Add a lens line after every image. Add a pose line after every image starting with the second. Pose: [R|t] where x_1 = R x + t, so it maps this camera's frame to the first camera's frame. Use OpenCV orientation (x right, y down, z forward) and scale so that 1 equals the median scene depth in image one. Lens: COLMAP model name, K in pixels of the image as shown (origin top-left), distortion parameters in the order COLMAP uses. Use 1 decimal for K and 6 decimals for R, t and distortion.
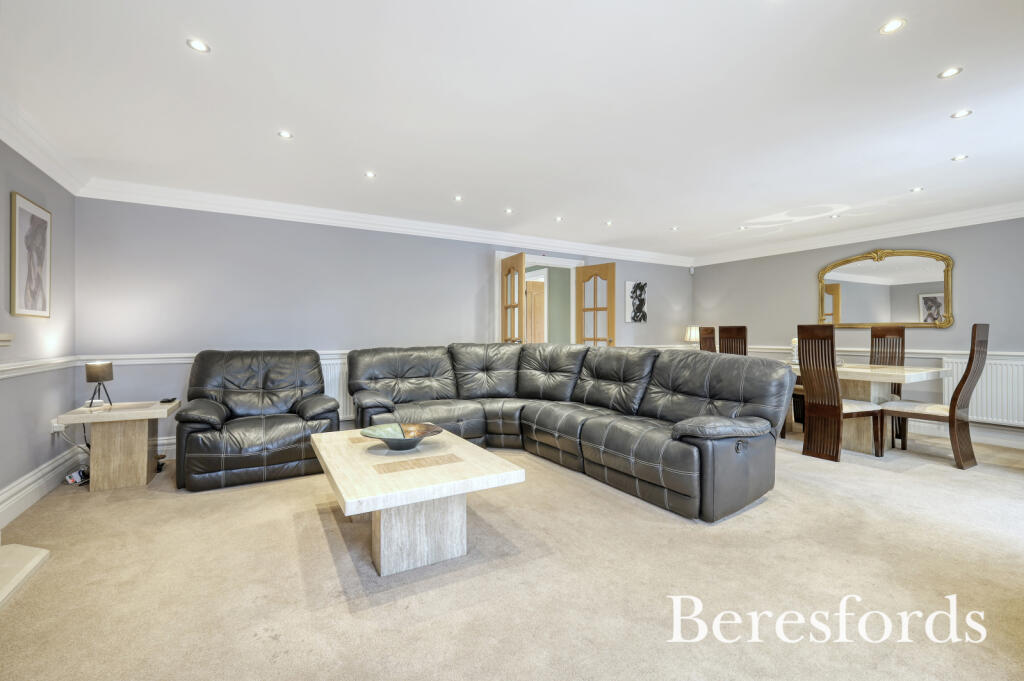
lens RADIAL K [[447.9, 0, 513.5], [0, 447.9, 336.1], [0, 0, 1]] dist [0.002102, 0.000193]
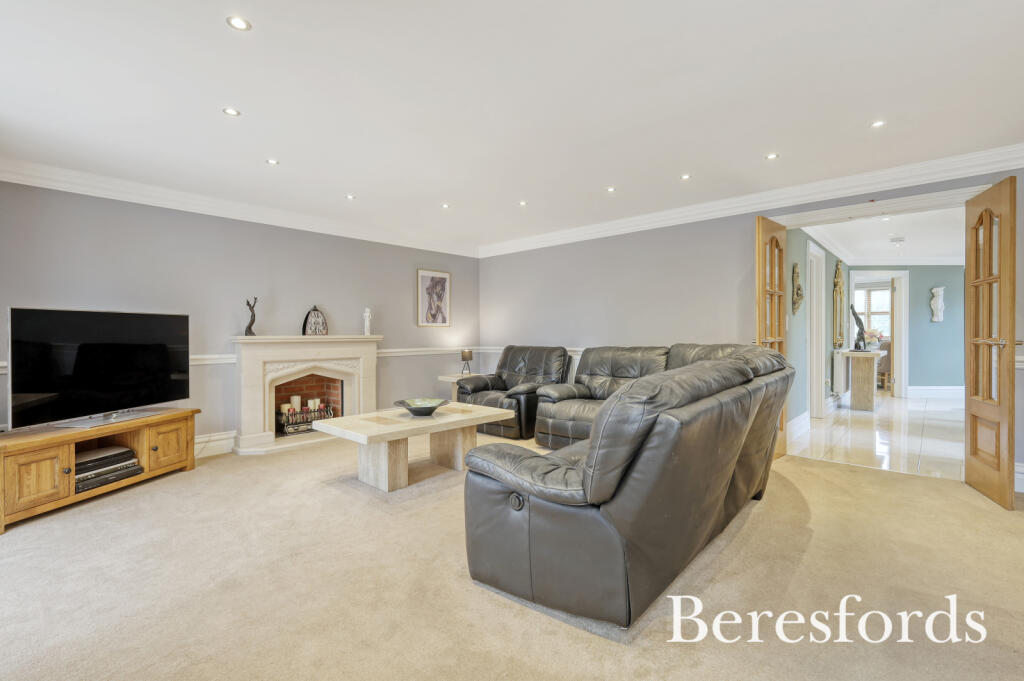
lens RADIAL K [[456.9, 0, 513.2], [0, 456.9, 339.1], [0, 0, 1]] dist [0.001225, 0.000033]
pose [[0.304741, 0.005441, -0.952420, 1.007979], [0.002266, 0.999977, 0.006438, 0.001686], [0.952433, -0.004121, 0.304721, 0.693982]]
